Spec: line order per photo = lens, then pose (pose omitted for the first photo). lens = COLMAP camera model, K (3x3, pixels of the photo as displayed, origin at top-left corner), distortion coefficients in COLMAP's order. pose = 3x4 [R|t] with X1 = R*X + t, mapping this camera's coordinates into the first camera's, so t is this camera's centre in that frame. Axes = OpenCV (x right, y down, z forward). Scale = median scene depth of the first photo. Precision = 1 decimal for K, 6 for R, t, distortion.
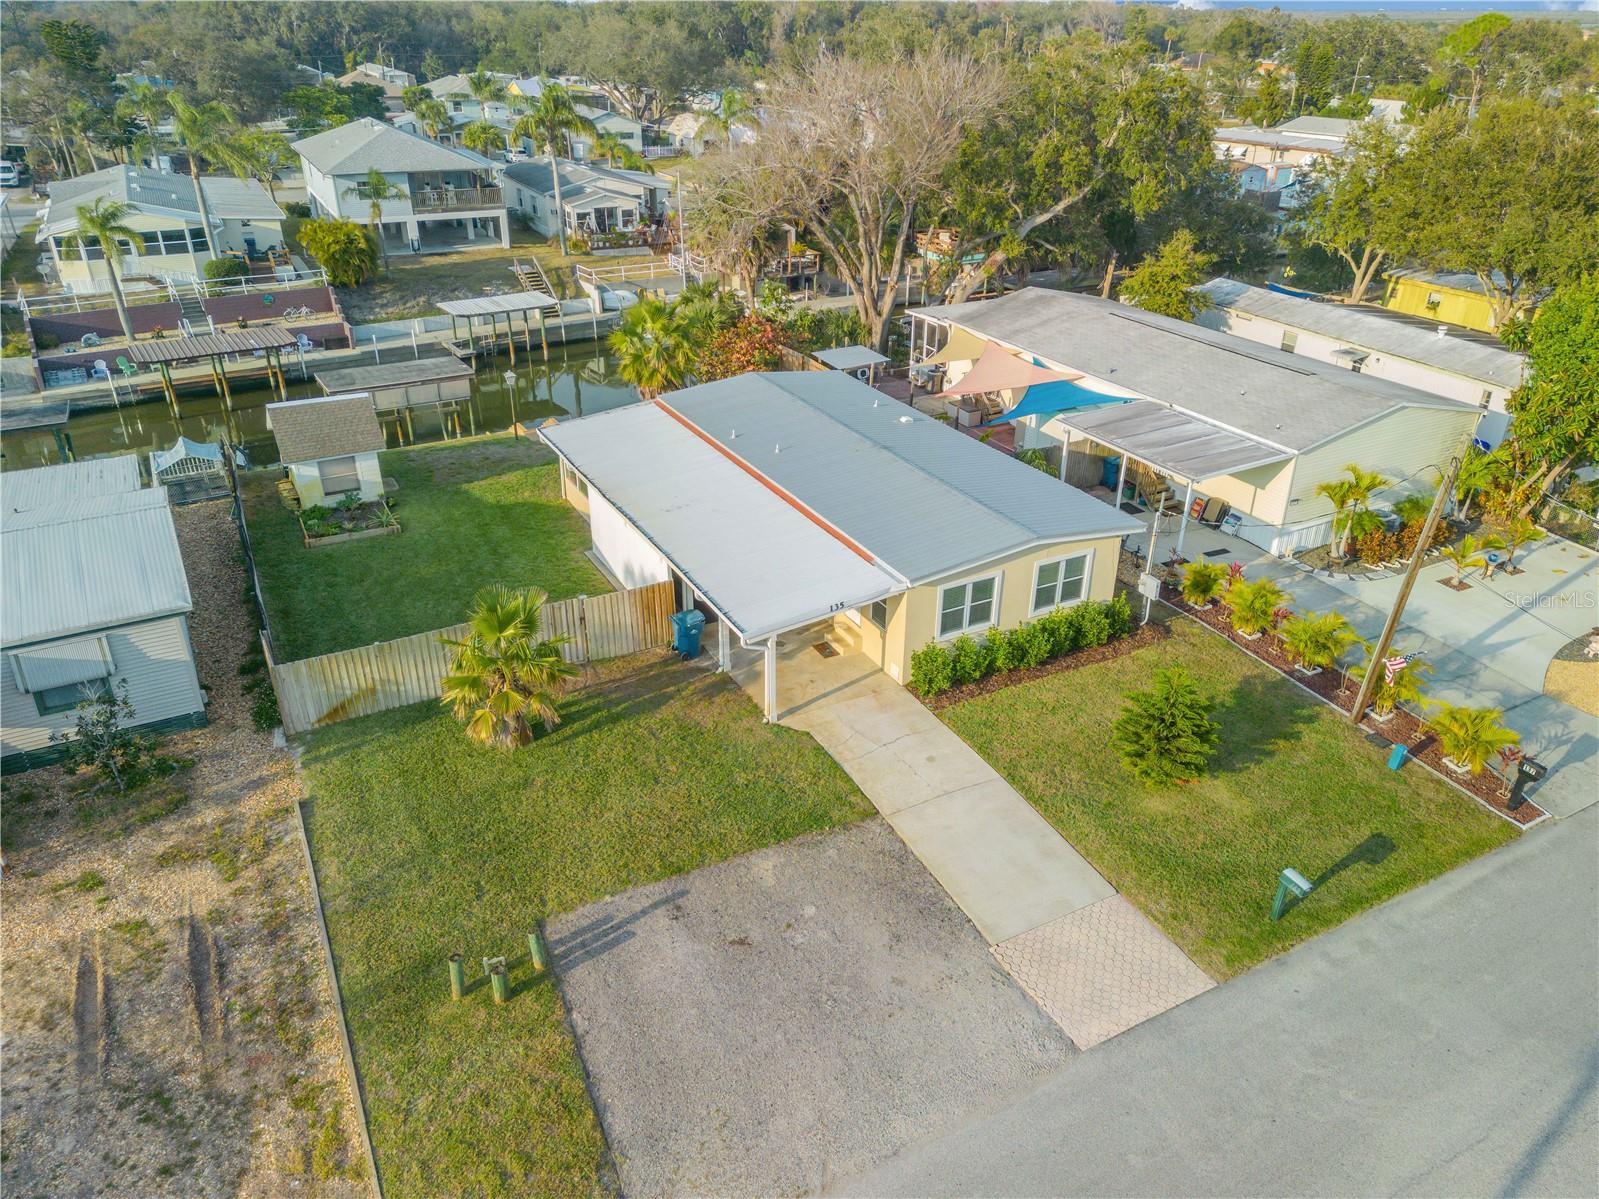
lens RADIAL K [[1129.5, 0, 797.2], [0, 1129.5, 594.4], [0, 0, 1]] dist [0.053524, -0.036293]
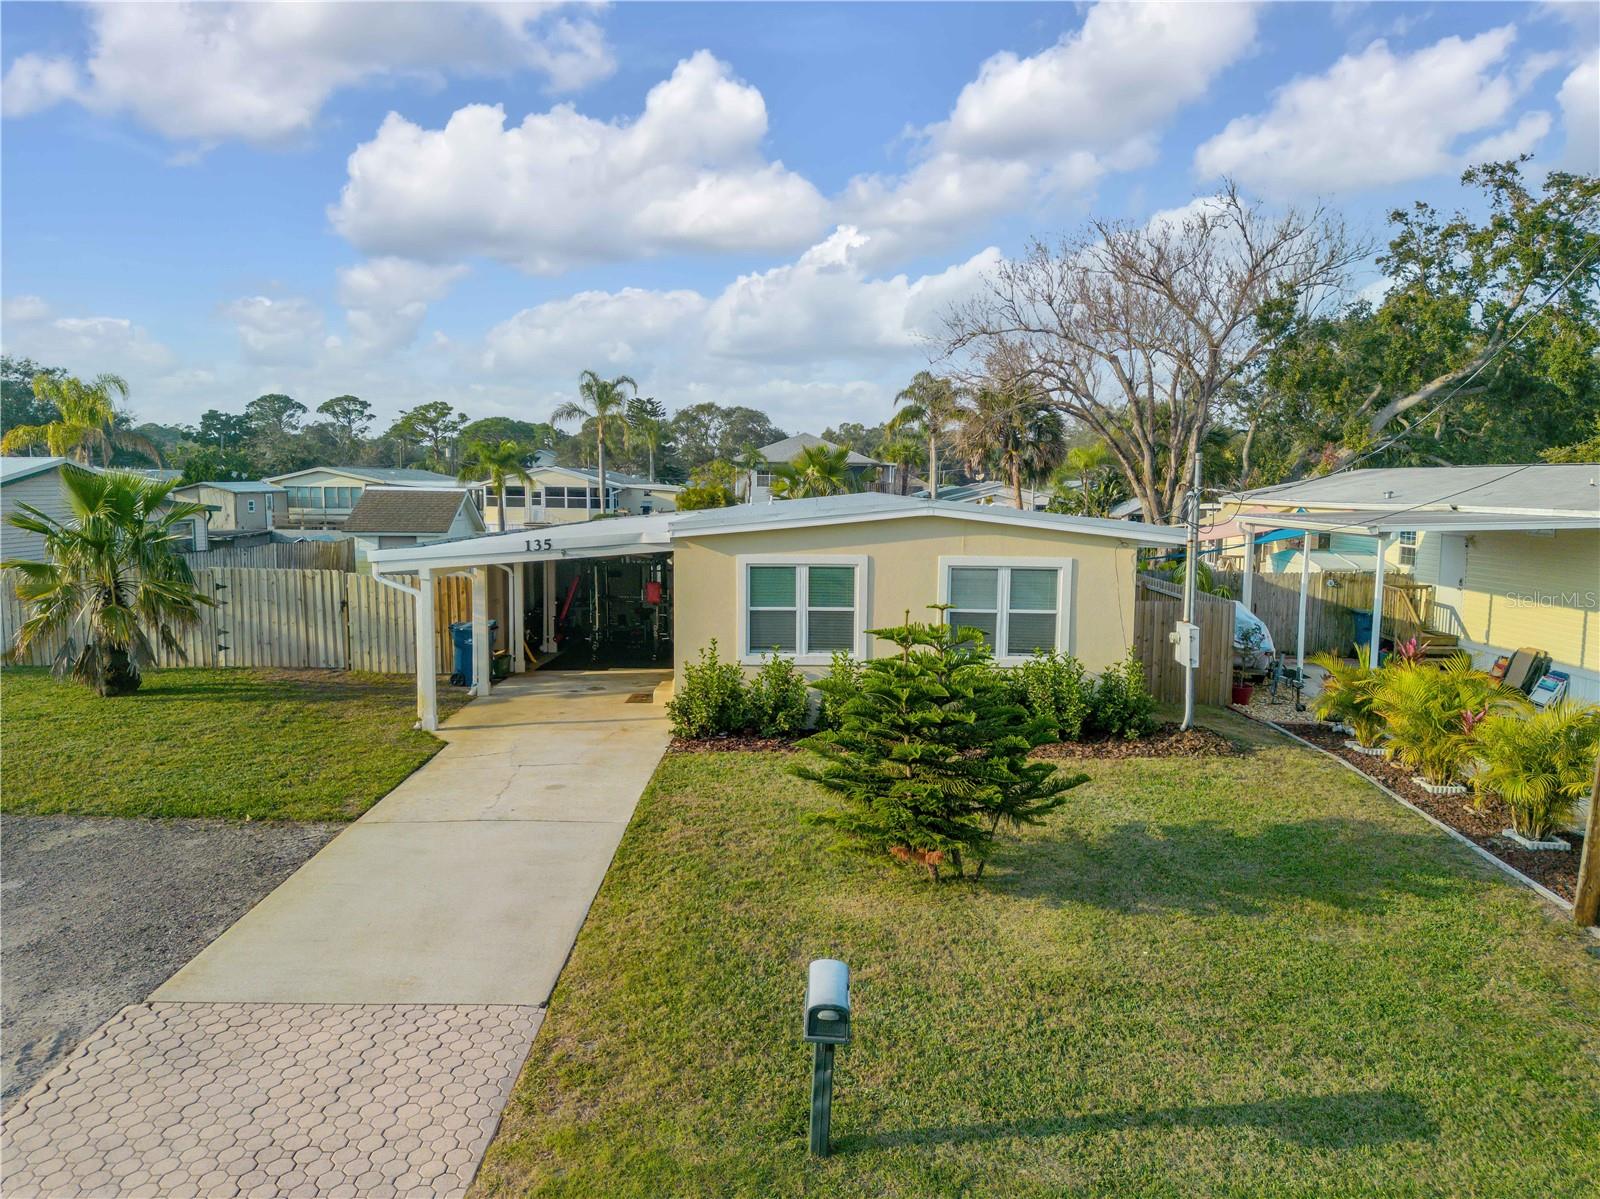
lens RADIAL K [[1130.2, 0, 808.3], [0, 1130.2, 610.4], [0, 0, 1]] dist [0.053524, -0.036293]
pose [[0.880888, 0.055943, -0.470007, 0.512042], [-0.220405, 0.927245, -0.302718, 0.222751], [0.418876, 0.370253, 0.829129, 0.626833]]
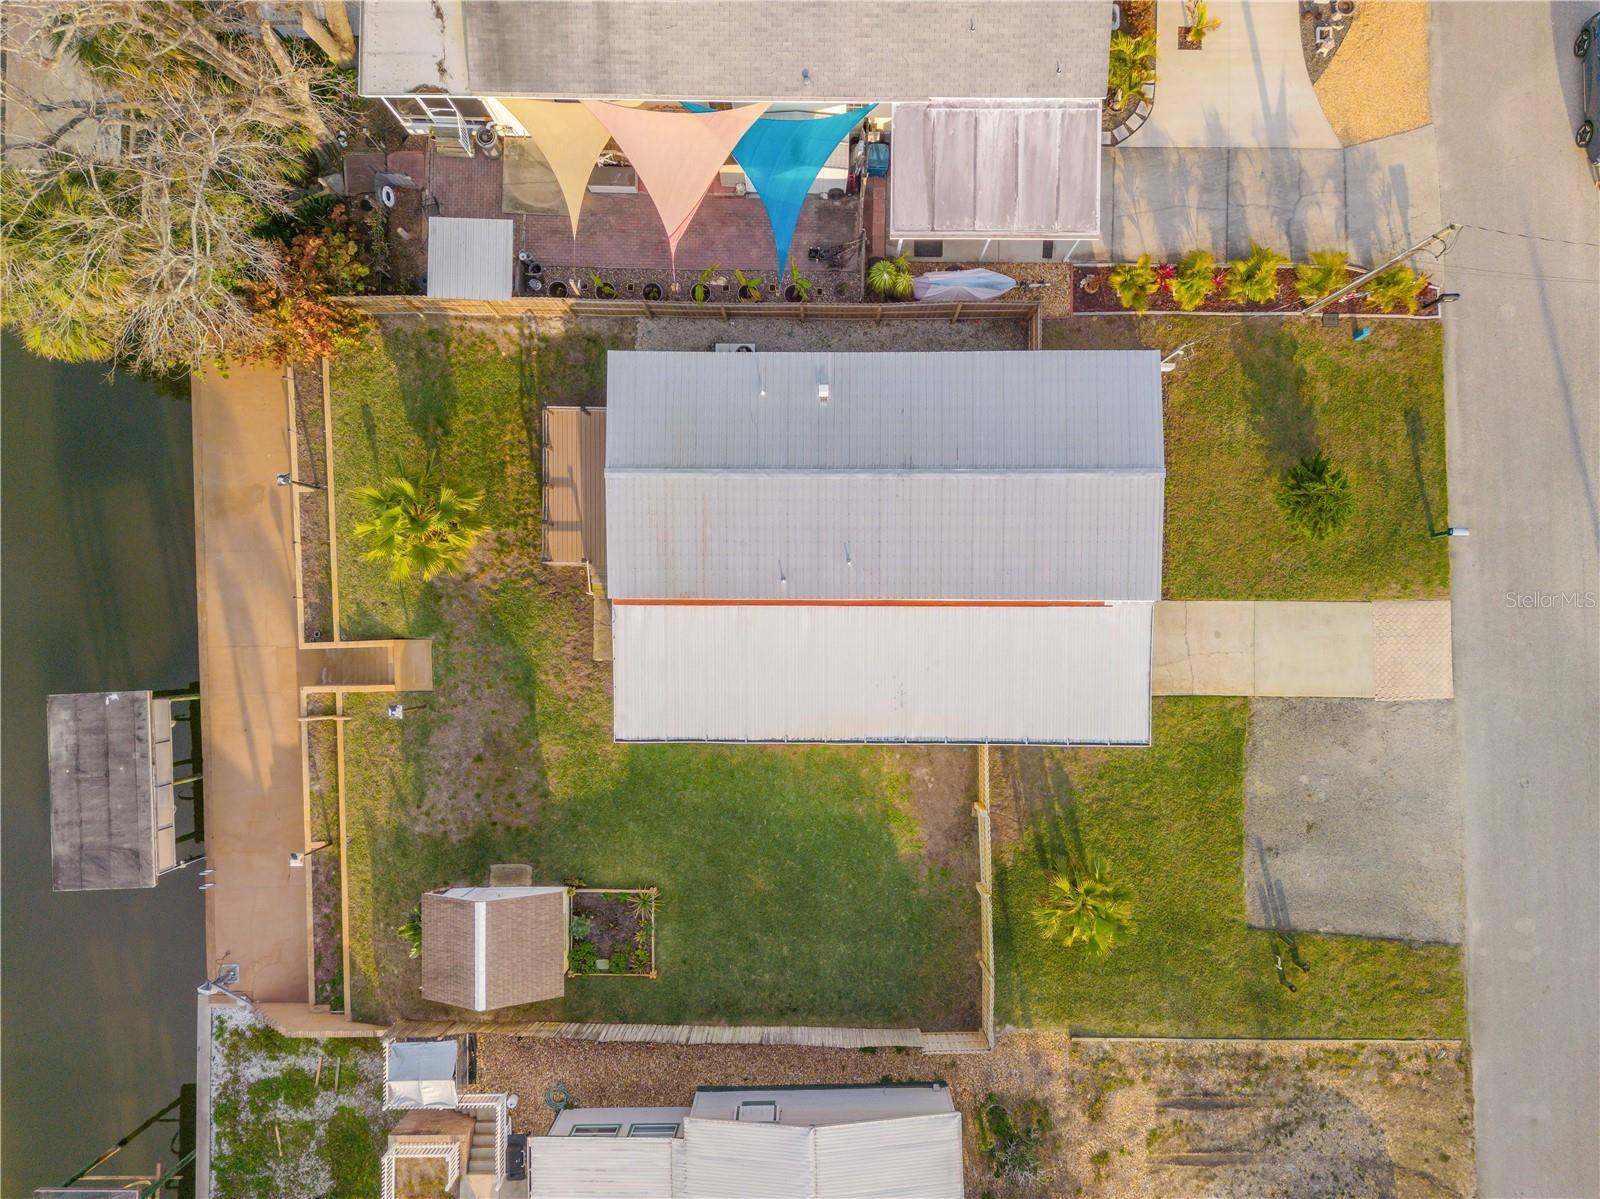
lens RADIAL K [[1130.2, 0, 799.9], [0, 1130.2, 605.3], [0, 0, 1]] dist [0.053524, -0.036293]
pose [[0.469615, -0.882869, 0.001837, -0.106342], [0.423934, 0.227323, 0.876700, -1.452480], [-0.774429, -0.410933, 0.481033, 0.802119]]
